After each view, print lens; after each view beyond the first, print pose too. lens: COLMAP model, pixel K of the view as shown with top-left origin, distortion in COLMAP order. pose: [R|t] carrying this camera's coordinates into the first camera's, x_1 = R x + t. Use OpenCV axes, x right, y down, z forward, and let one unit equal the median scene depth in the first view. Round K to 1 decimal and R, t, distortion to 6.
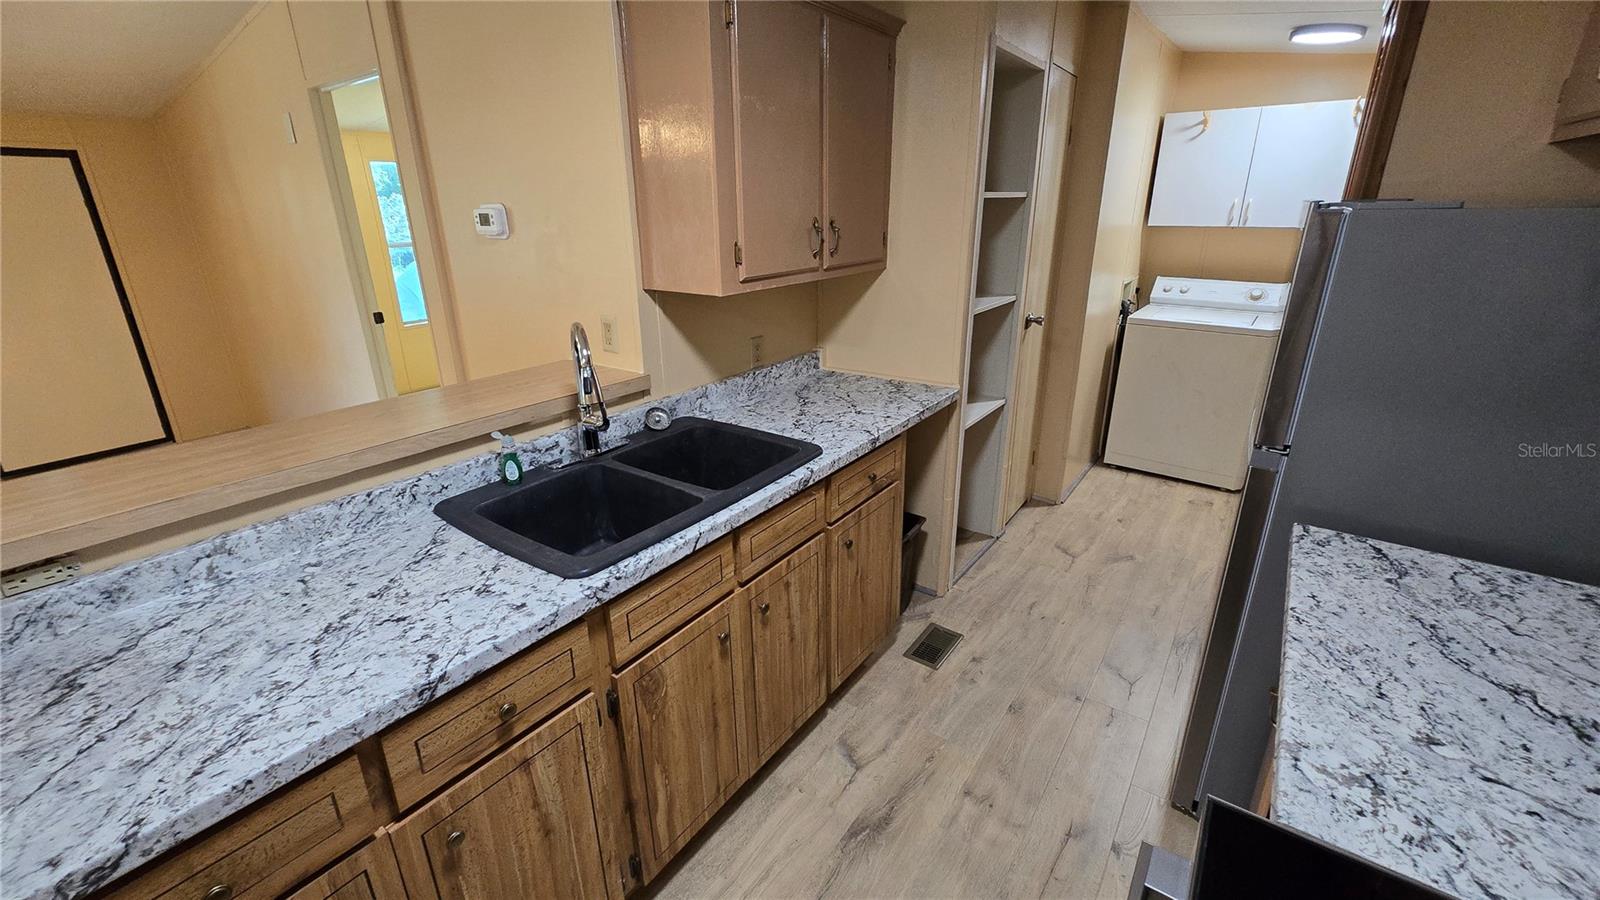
lens RADIAL K [[657.4, 0, 803.3], [0, 657.4, 439.3], [0, 0, 1]] dist [-0.003219, 0.000104]
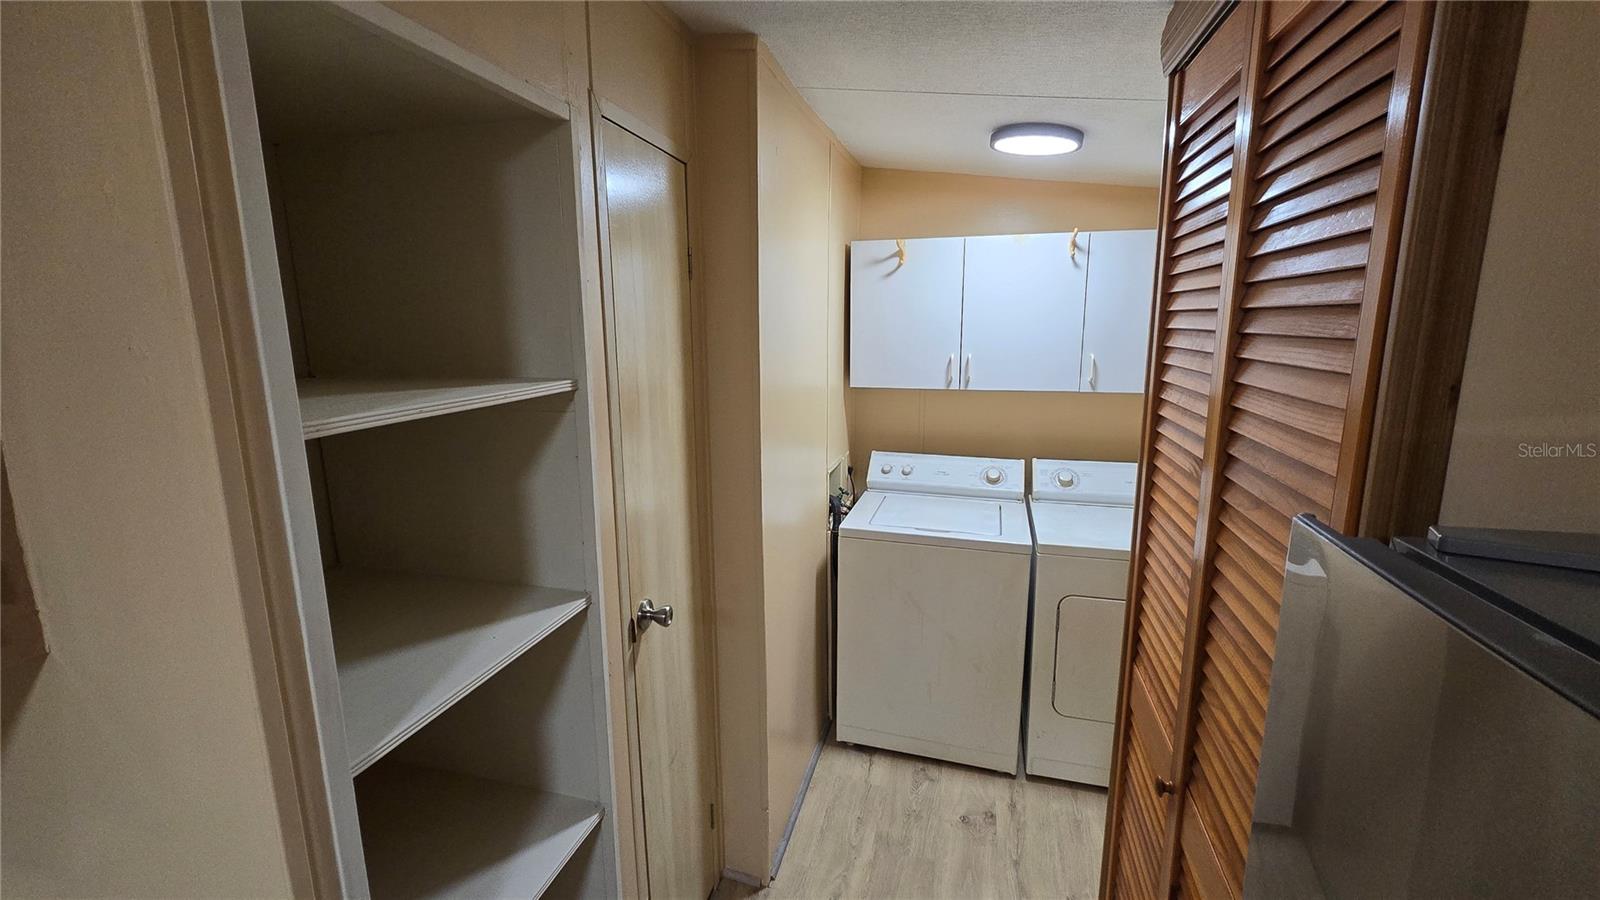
lens RADIAL K [[657.4, 0, 806.3], [0, 657.4, 449.8], [0, 0, 1]] dist [-0.003219, 0.000104]
pose [[0.930653, -0.065863, 0.359927, 0.227917], [0.121493, 0.983482, -0.134175, -0.176628], [-0.345145, 0.168599, 0.923282, 0.382335]]
